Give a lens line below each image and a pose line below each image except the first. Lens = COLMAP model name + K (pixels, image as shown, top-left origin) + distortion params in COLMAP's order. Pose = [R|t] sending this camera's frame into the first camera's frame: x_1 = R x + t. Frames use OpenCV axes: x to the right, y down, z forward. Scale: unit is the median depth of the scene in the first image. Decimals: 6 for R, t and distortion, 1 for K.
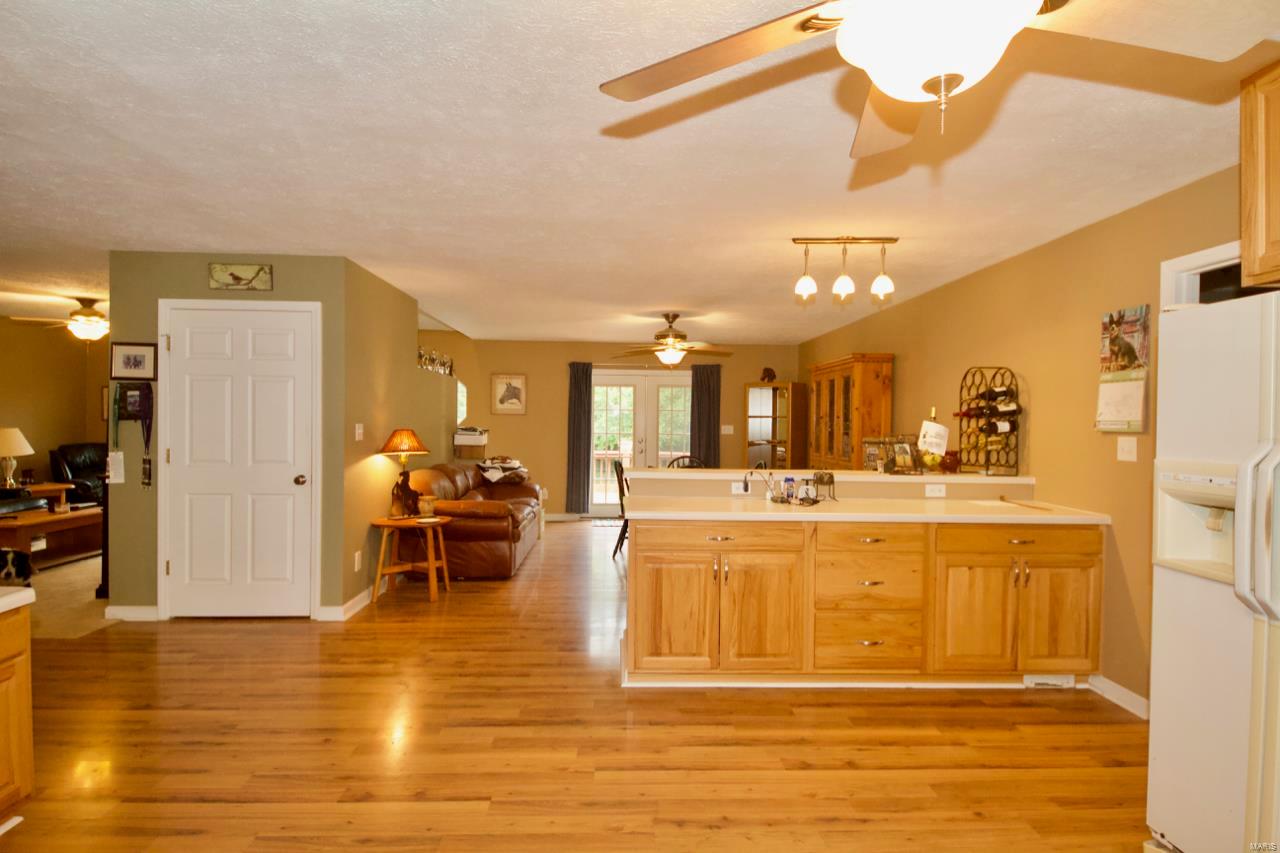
lens RADIAL K [[662.3, 0, 645.7], [0, 662.3, 428.8], [0, 0, 1]] dist [0.047893, -0.044276]
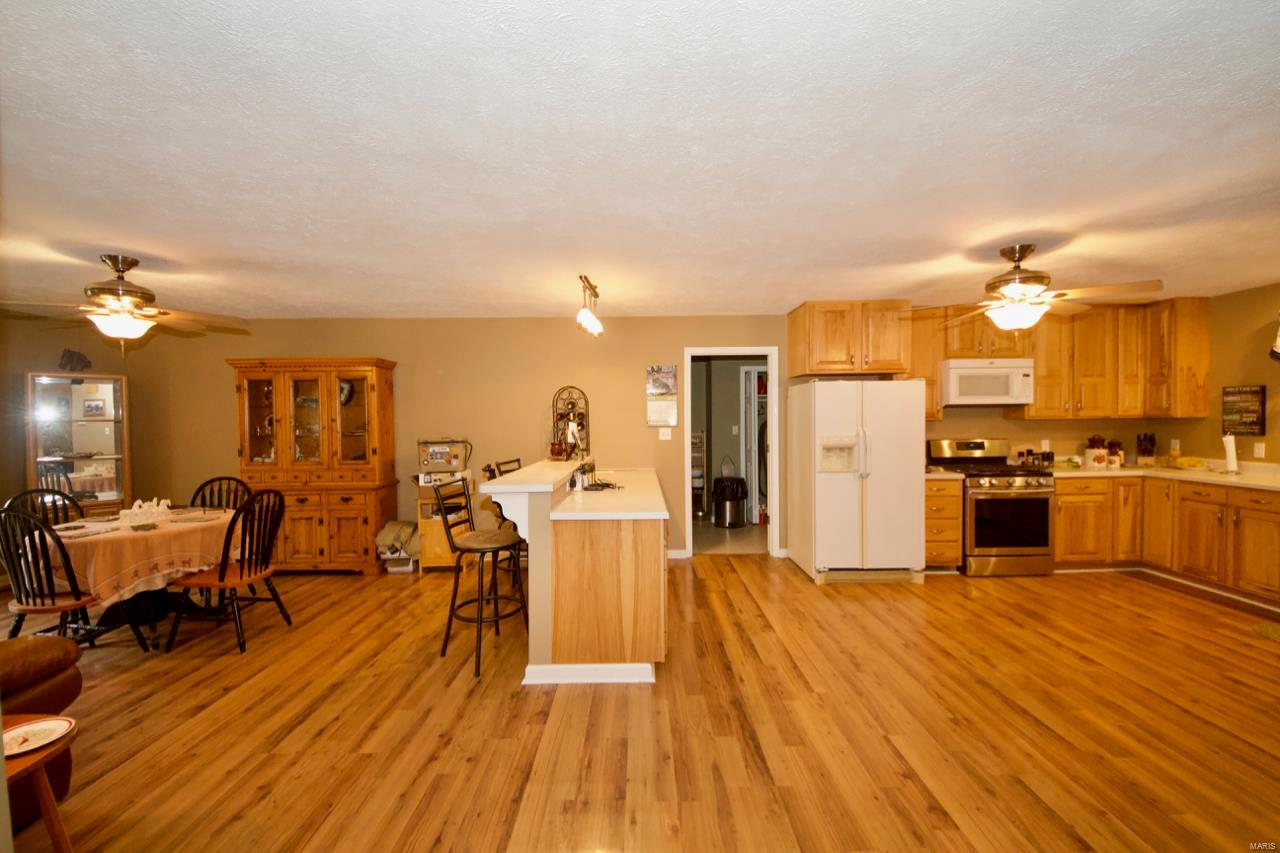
lens RADIAL K [[516.5, 0, 638.8], [0, 516.5, 429.9], [0, 0, 1]] dist [0.025006, -0.021078]
pose [[0.045542, -0.034314, 0.998373, -0.822933], [0.021429, 0.999213, 0.033365, -0.035173], [-0.998733, 0.019875, 0.046242, 0.965833]]
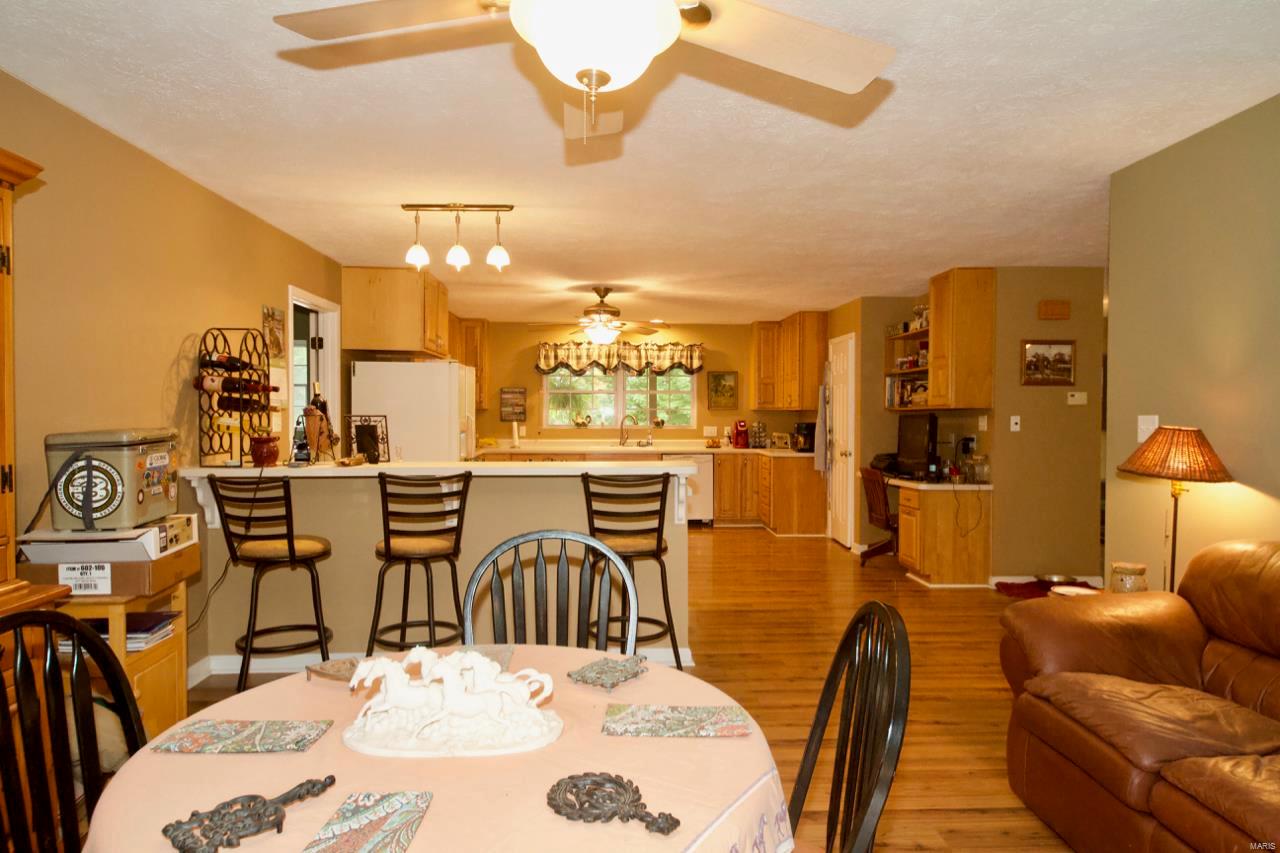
lens RADIAL K [[796.5, 0, 639.3], [0, 796.5, 423.5], [0, 0, 1]] dist [0.060813, -0.039818]
pose [[-0.999850, -0.017214, -0.001948, 0.046598], [-0.017253, 0.999614, 0.021791, -0.011594], [0.001572, 0.021821, -0.999761, 2.390249]]
